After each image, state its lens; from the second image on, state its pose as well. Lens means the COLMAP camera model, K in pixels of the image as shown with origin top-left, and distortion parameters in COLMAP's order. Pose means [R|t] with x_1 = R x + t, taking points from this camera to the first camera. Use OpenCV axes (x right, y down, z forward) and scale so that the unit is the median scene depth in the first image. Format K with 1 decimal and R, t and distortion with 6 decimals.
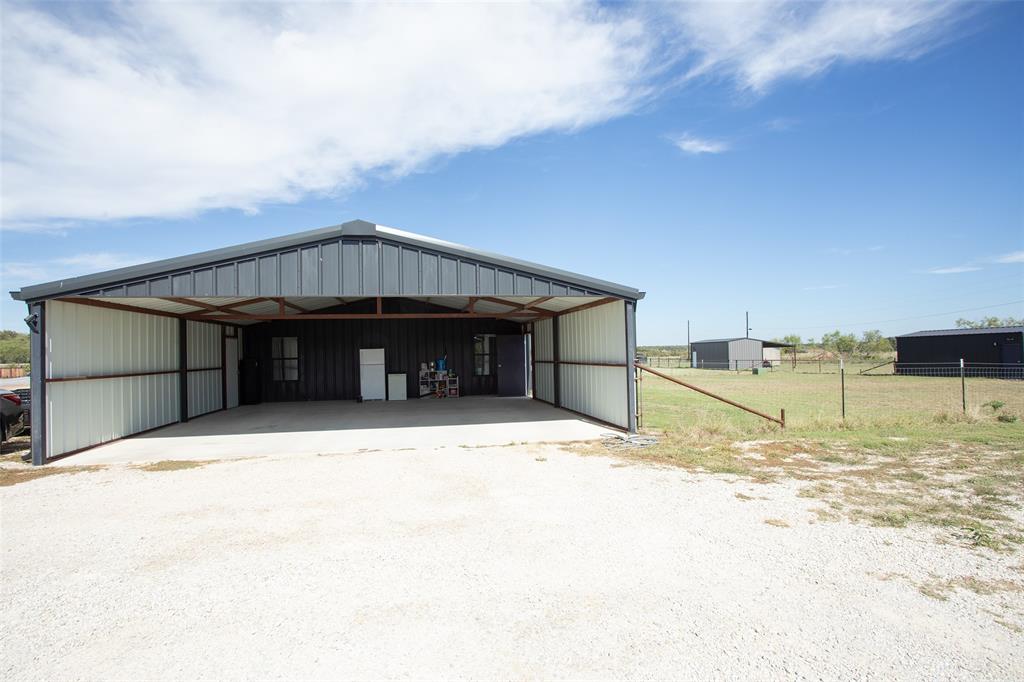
lens RADIAL K [[491.9, 0, 511.7], [0, 491.9, 344.7], [0, 0, 1]] dist [-0.040725, 0.004469]
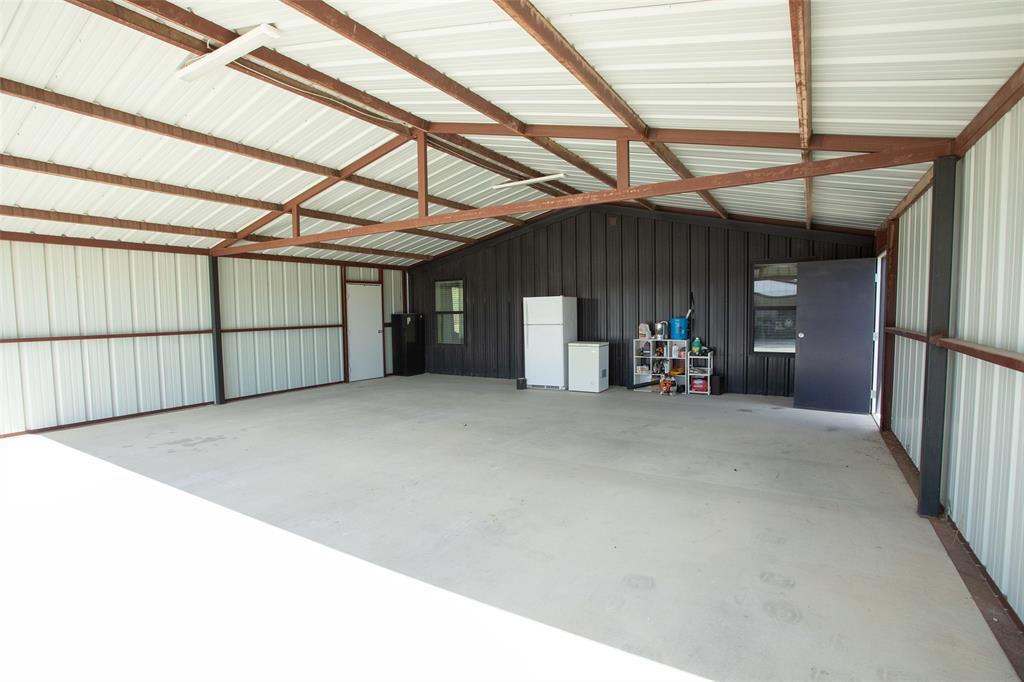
lens RADIAL K [[491.9, 0, 515.5], [0, 491.9, 343.4], [0, 0, 1]] dist [-0.040725, 0.004469]
pose [[0.733630, 0.052912, -0.677486, 0.078258], [0.013143, 0.995673, 0.091995, 0.009411], [0.679422, -0.076395, 0.729760, 0.556765]]
